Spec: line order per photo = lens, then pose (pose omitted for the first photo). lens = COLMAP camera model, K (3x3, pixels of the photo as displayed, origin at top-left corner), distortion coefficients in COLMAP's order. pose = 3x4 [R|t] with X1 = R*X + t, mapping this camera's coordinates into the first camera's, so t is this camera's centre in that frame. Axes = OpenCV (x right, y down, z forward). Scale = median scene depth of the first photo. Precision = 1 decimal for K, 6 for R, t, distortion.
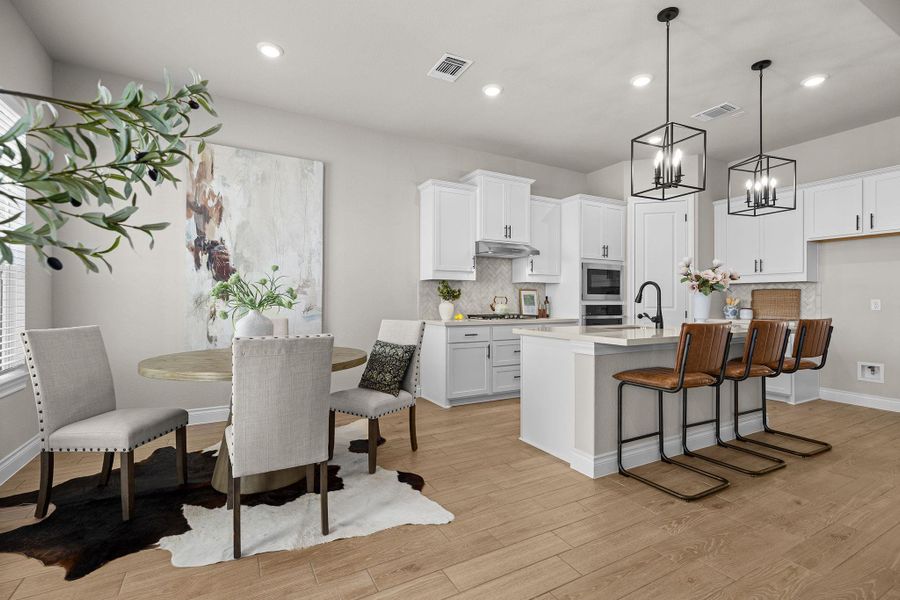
lens RADIAL K [[416.7, 0, 453.5], [0, 416.7, 298.3], [0, 0, 1]] dist [0.002965, 0.000163]
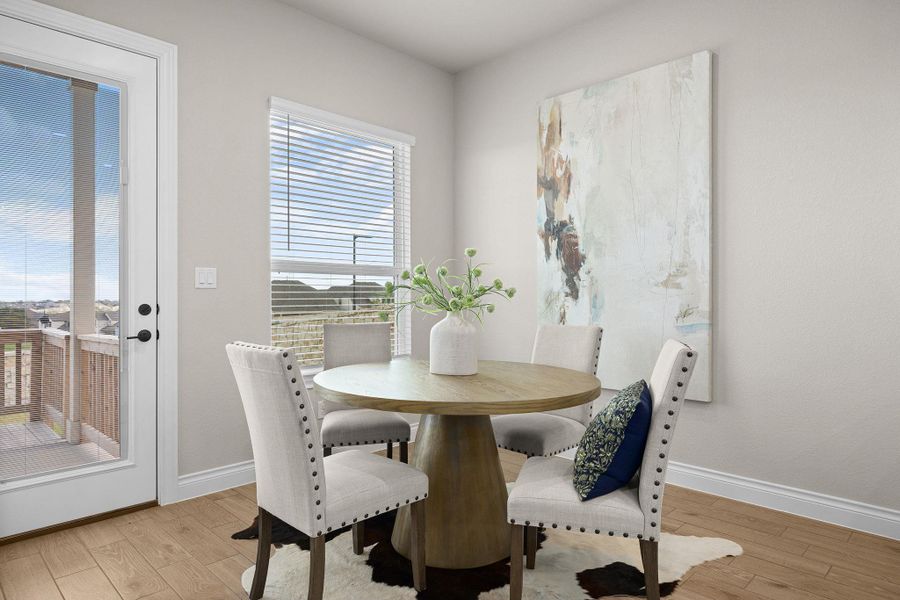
lens RADIAL K [[534.9, 0, 426.4], [0, 534.9, 296.6], [0, 0, 1]] dist [0.005308, 0.000679]
pose [[0.271899, -0.006063, -0.962307, 0.274410], [0.004300, 0.999978, -0.005086, 0.004462], [0.962316, -0.002755, 0.271919, 0.450658]]
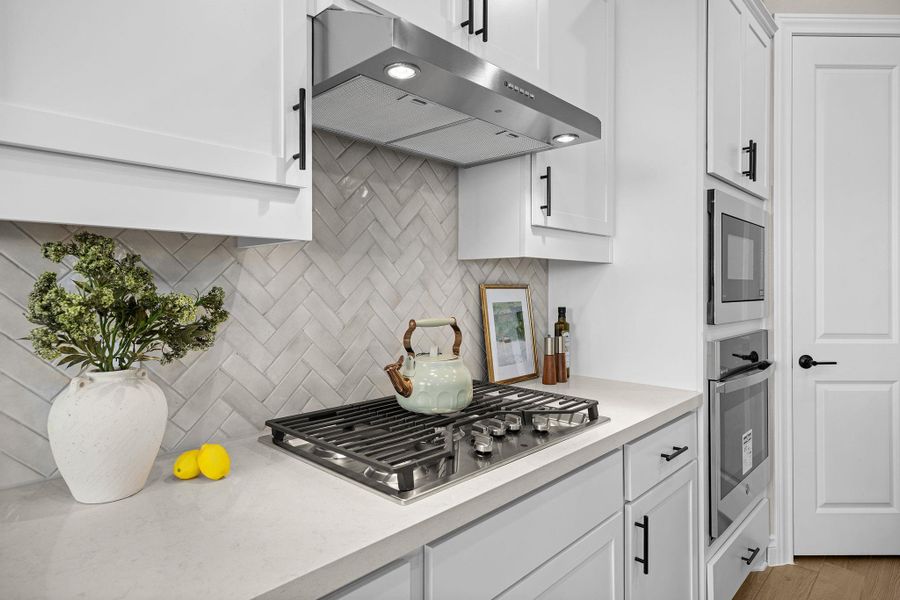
lens RADIAL K [[502.5, 0, 466.8], [0, 502.5, 287.0], [0, 0, 1]] dist [0.002094, 0.000236]
pose [[0.943779, -0.004121, 0.330552, 0.051205], [0.001932, 0.999974, 0.006948, -0.028137], [-0.330572, -0.005919, 0.943762, 0.884134]]
